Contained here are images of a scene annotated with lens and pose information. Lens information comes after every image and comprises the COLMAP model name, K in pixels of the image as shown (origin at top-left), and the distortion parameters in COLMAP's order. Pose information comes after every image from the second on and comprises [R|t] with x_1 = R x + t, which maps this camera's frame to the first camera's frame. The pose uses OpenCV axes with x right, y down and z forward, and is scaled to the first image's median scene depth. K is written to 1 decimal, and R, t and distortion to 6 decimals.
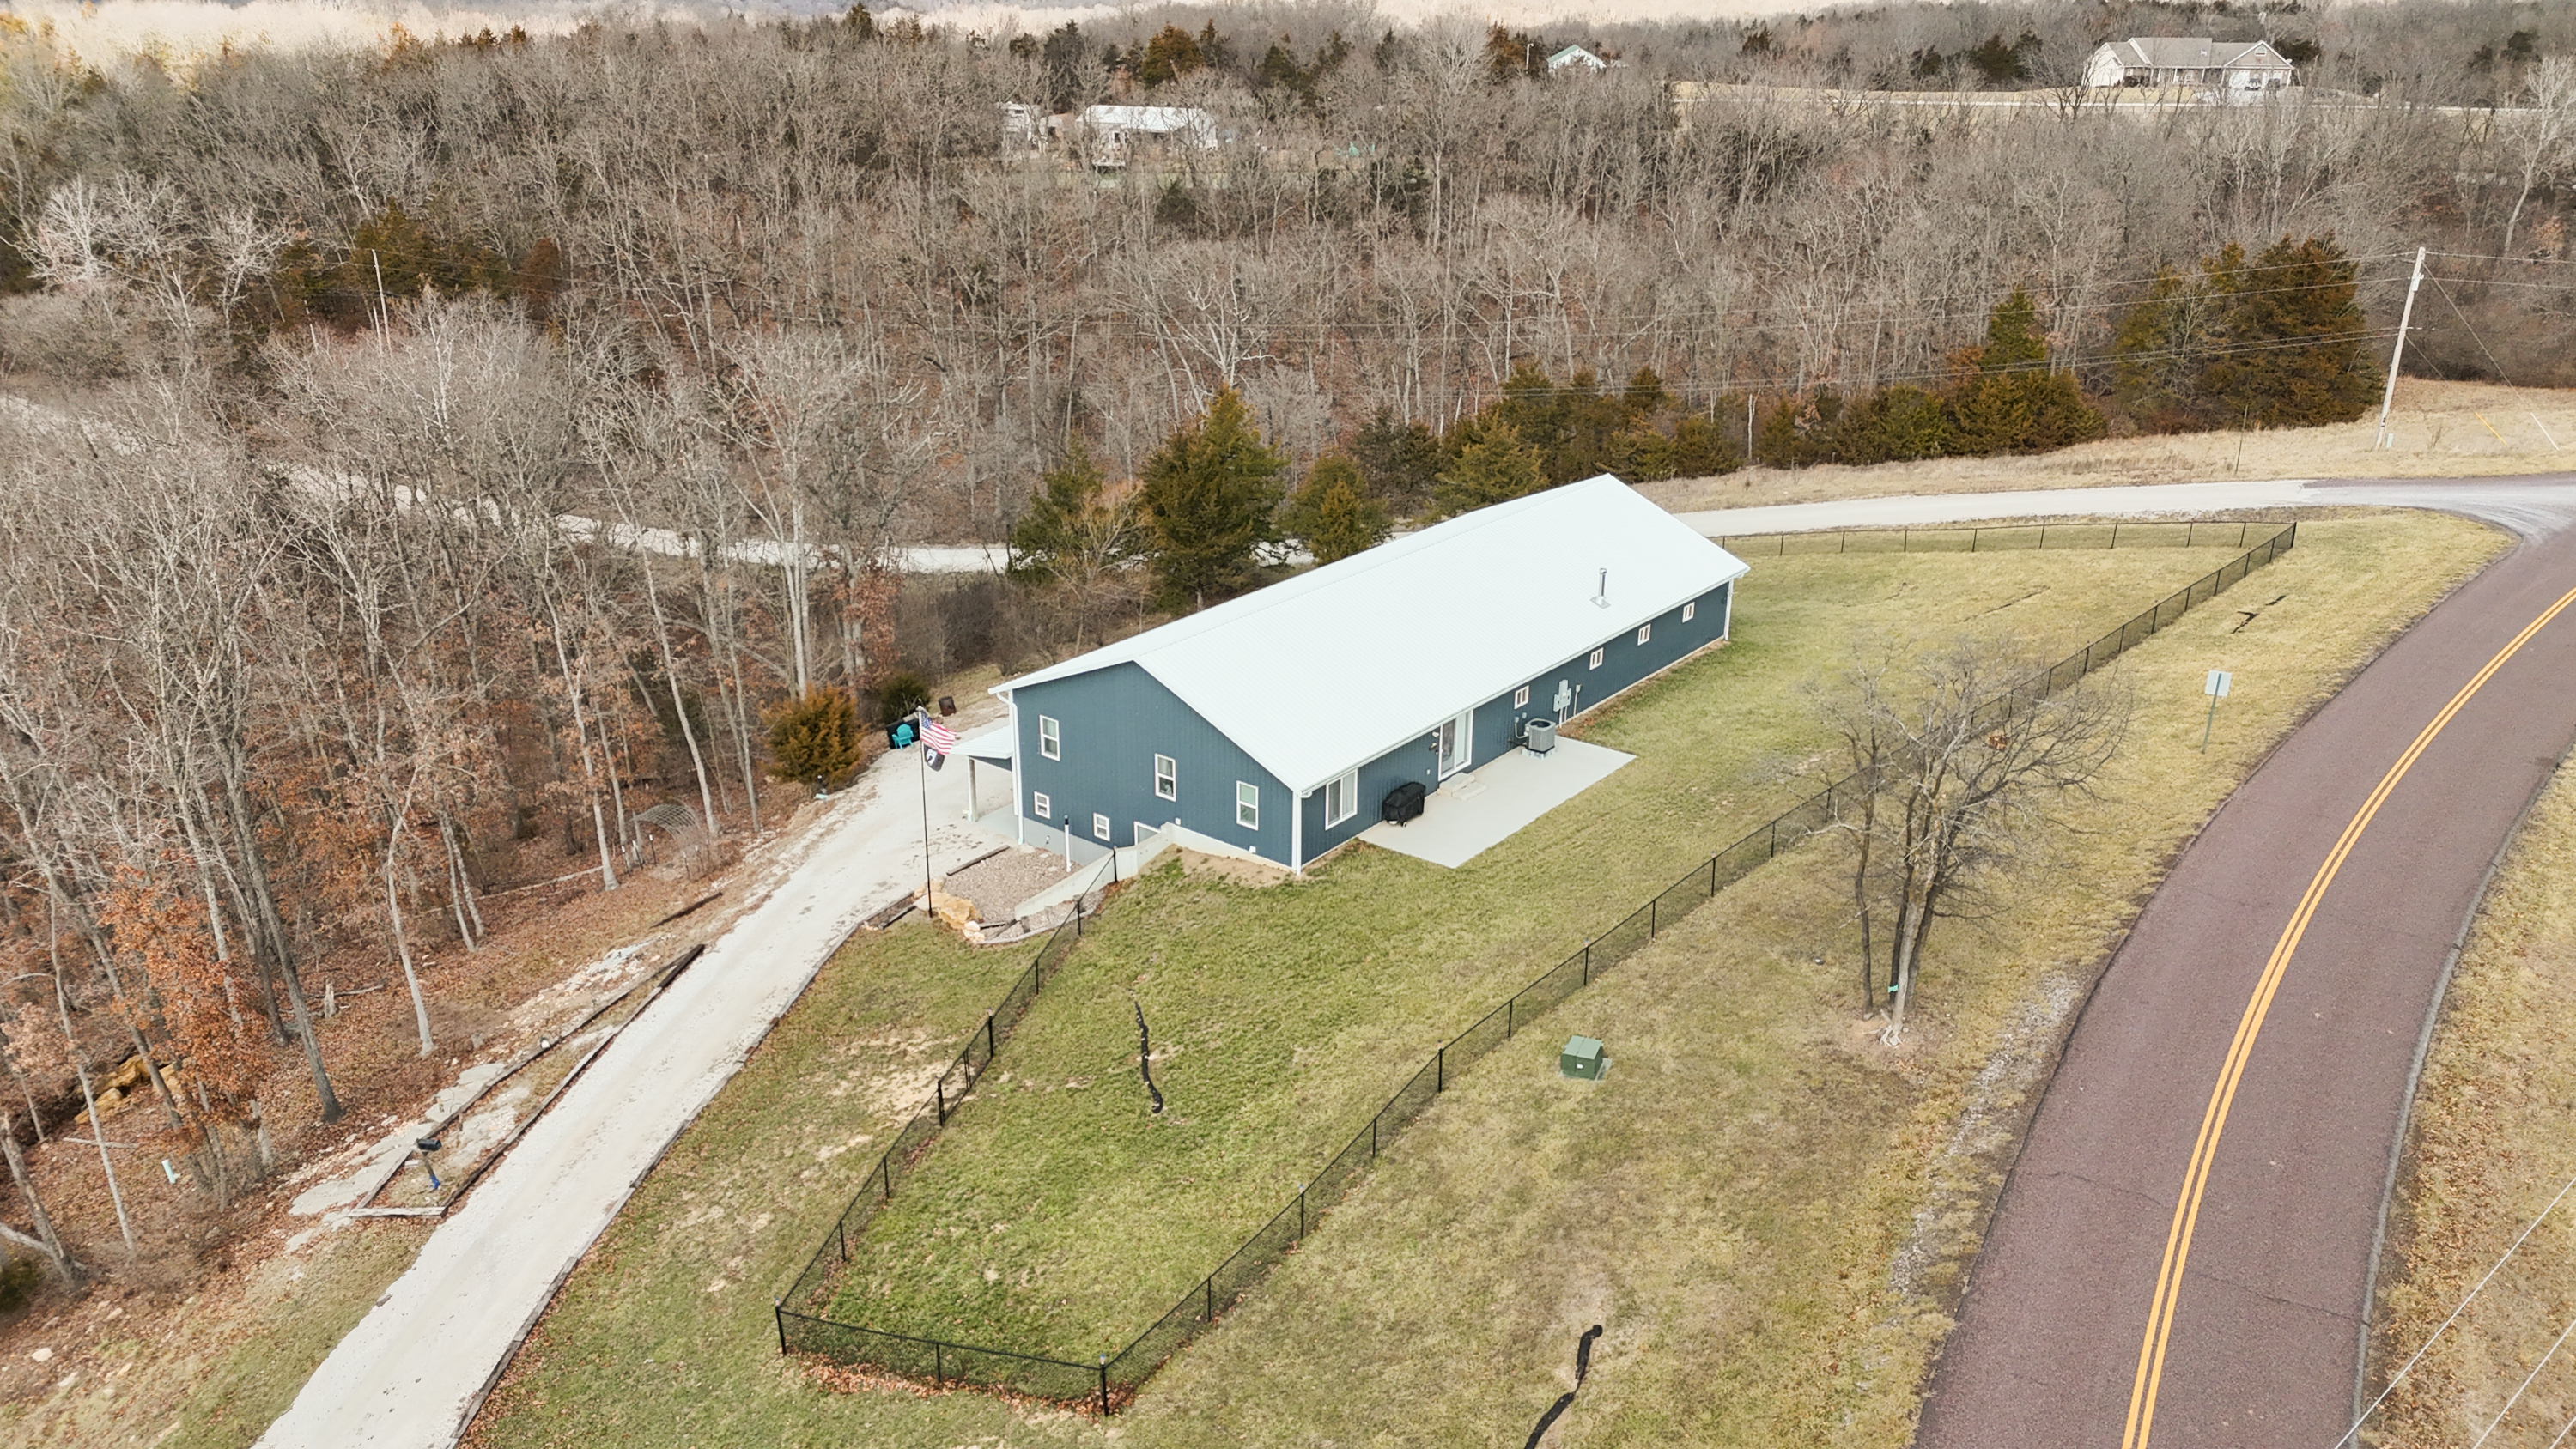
lens RADIAL K [[1886.9, 0, 1286.1], [0, 1886.9, 709.3], [0, 0, 1]] dist [0.066003, -0.033830]
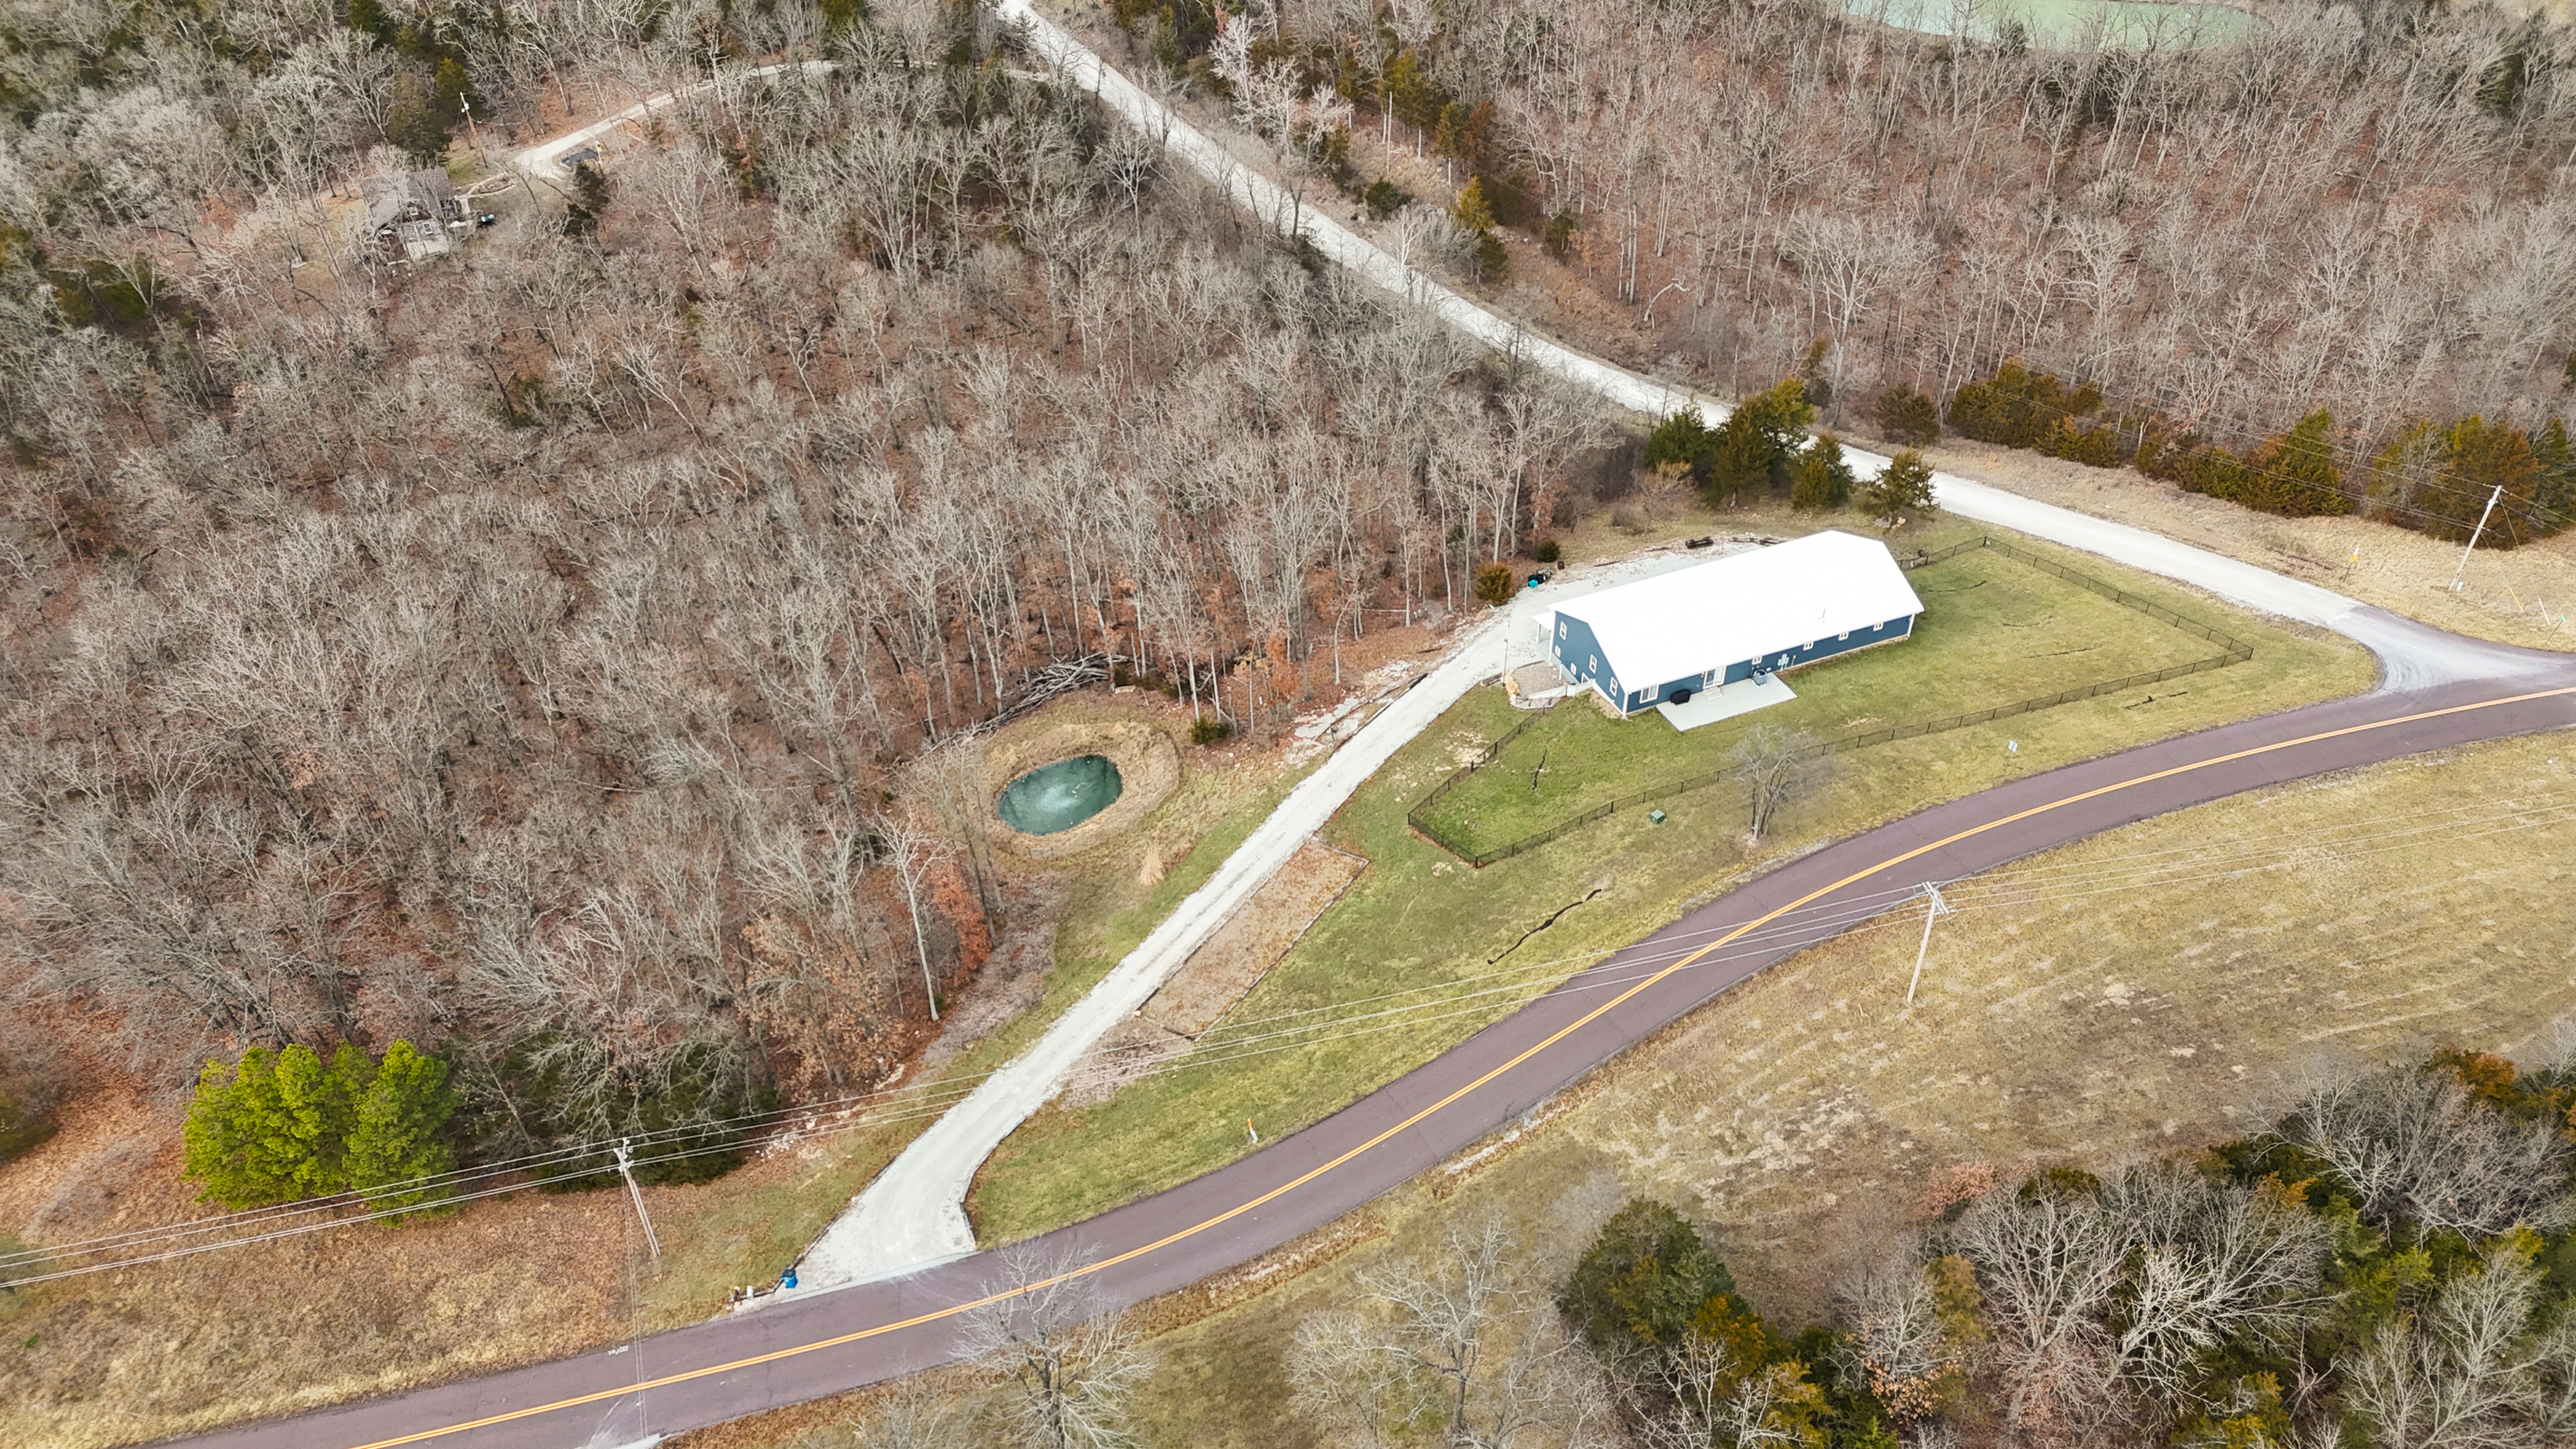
lens RADIAL K [[1886.9, 0, 1284.0], [0, 1886.9, 719.0], [0, 0, 1]] dist [0.066003, -0.033830]
pose [[0.879040, 0.296004, -0.373726, 0.531252], [-0.165296, 0.924510, 0.343451, -0.683636], [0.447176, -0.240132, 0.861609, -1.417159]]
